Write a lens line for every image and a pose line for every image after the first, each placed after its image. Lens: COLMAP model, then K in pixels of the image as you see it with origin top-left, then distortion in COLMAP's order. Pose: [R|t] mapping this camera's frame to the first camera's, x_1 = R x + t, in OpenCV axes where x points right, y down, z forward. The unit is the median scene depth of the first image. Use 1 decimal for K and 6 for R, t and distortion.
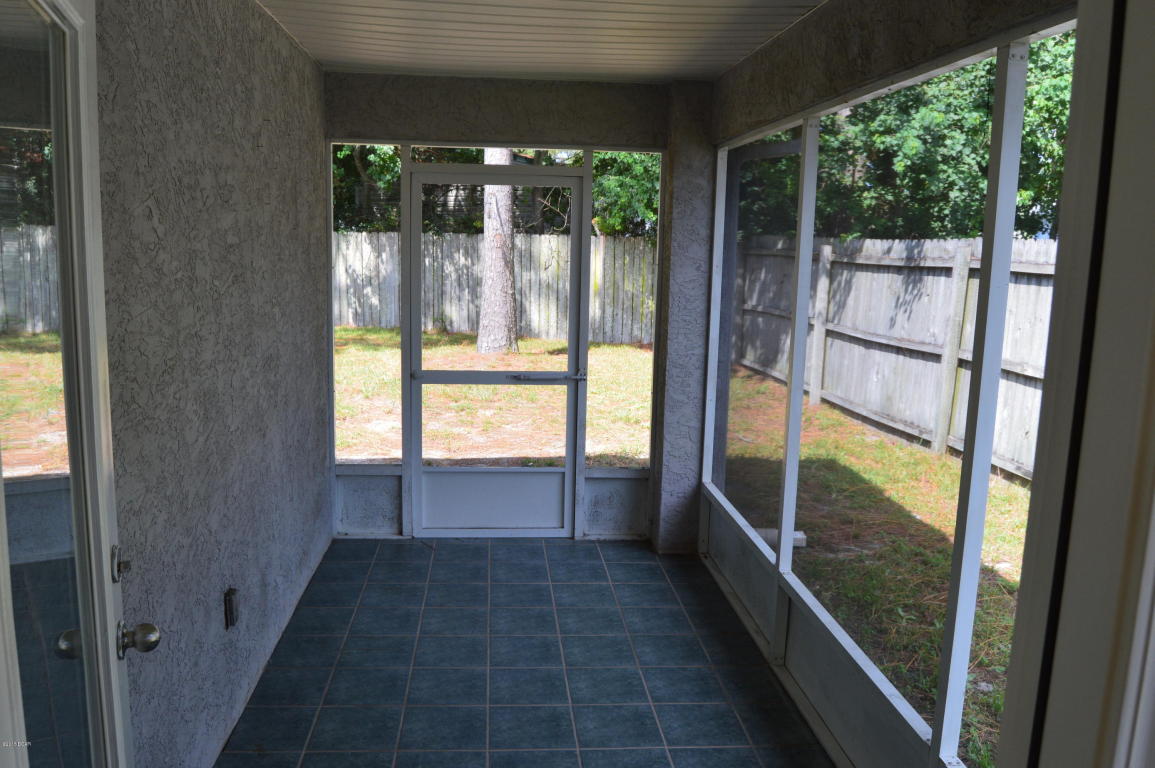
lens RADIAL K [[915.4, 0, 573.8], [0, 915.4, 389.9], [0, 0, 1]] dist [-0.090444, 0.027867]
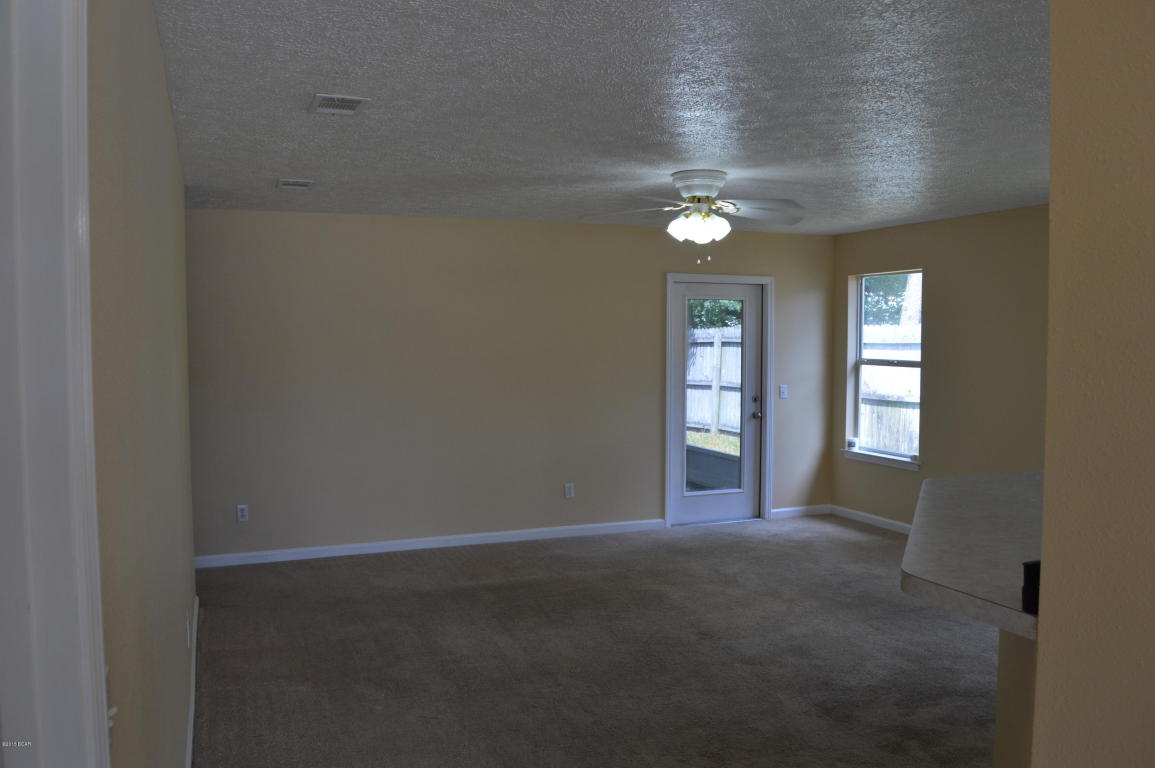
lens RADIAL K [[915.4, 0, 573.8], [0, 915.4, 389.9], [0, 0, 1]] dist [-0.090444, 0.027867]
pose [[0.958709, -0.047120, 0.280458, -0.281726], [0.074110, 0.993499, -0.086416, 0.077048], [-0.274563, 0.103633, 0.955968, -0.533300]]
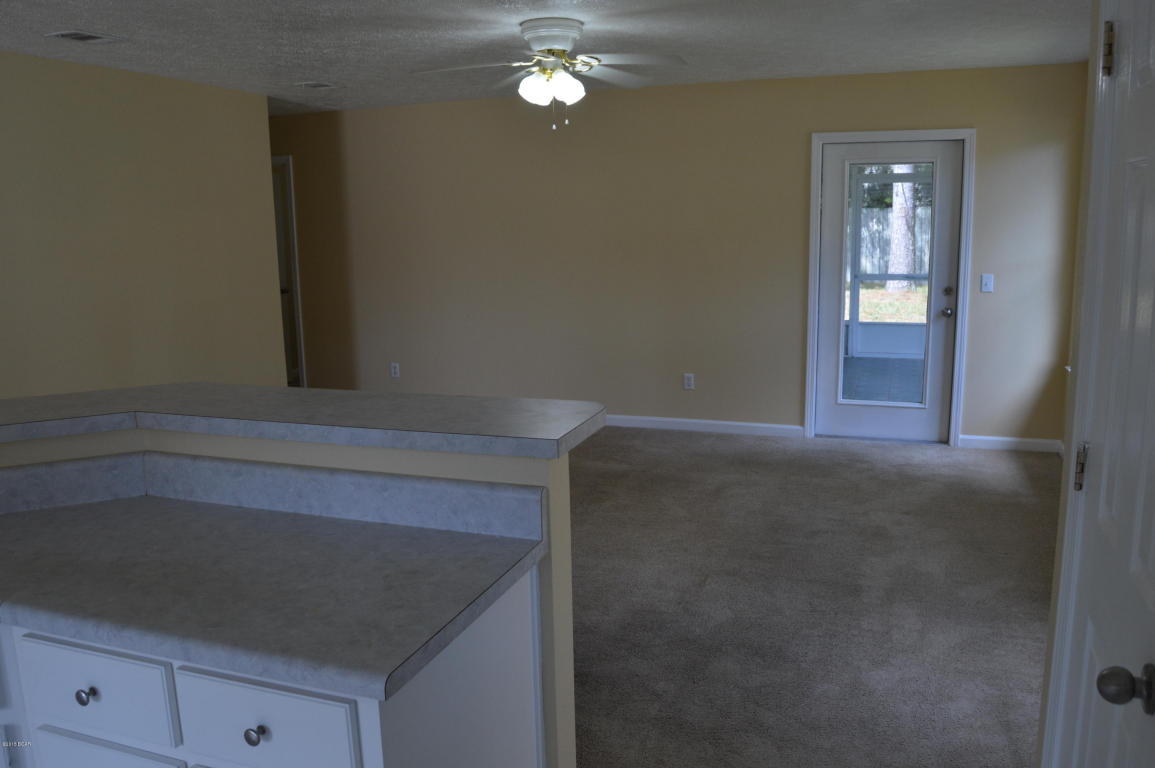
lens RADIAL K [[915.4, 0, 573.8], [0, 915.4, 389.9], [0, 0, 1]] dist [-0.090444, 0.027867]
pose [[0.909116, 0.031808, -0.415327, 0.042451], [-0.021142, 0.999319, 0.030253, 0.080511], [0.416006, -0.018723, 0.909169, -0.484801]]
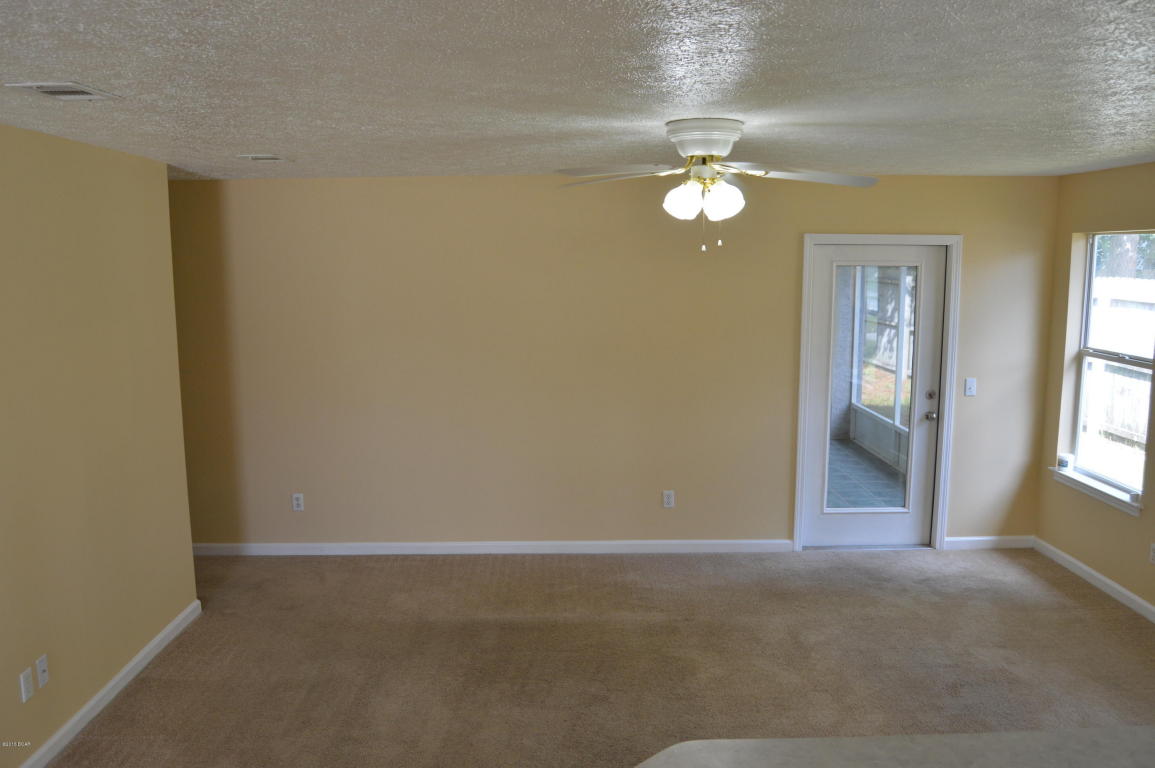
lens RADIAL K [[915.4, 0, 573.8], [0, 915.4, 389.9], [0, 0, 1]] dist [-0.090444, 0.027867]
pose [[0.996164, -0.021614, -0.084794, -0.129763], [0.020313, 0.999663, -0.016176, 0.038456], [0.085115, 0.014392, 0.996267, -0.457627]]
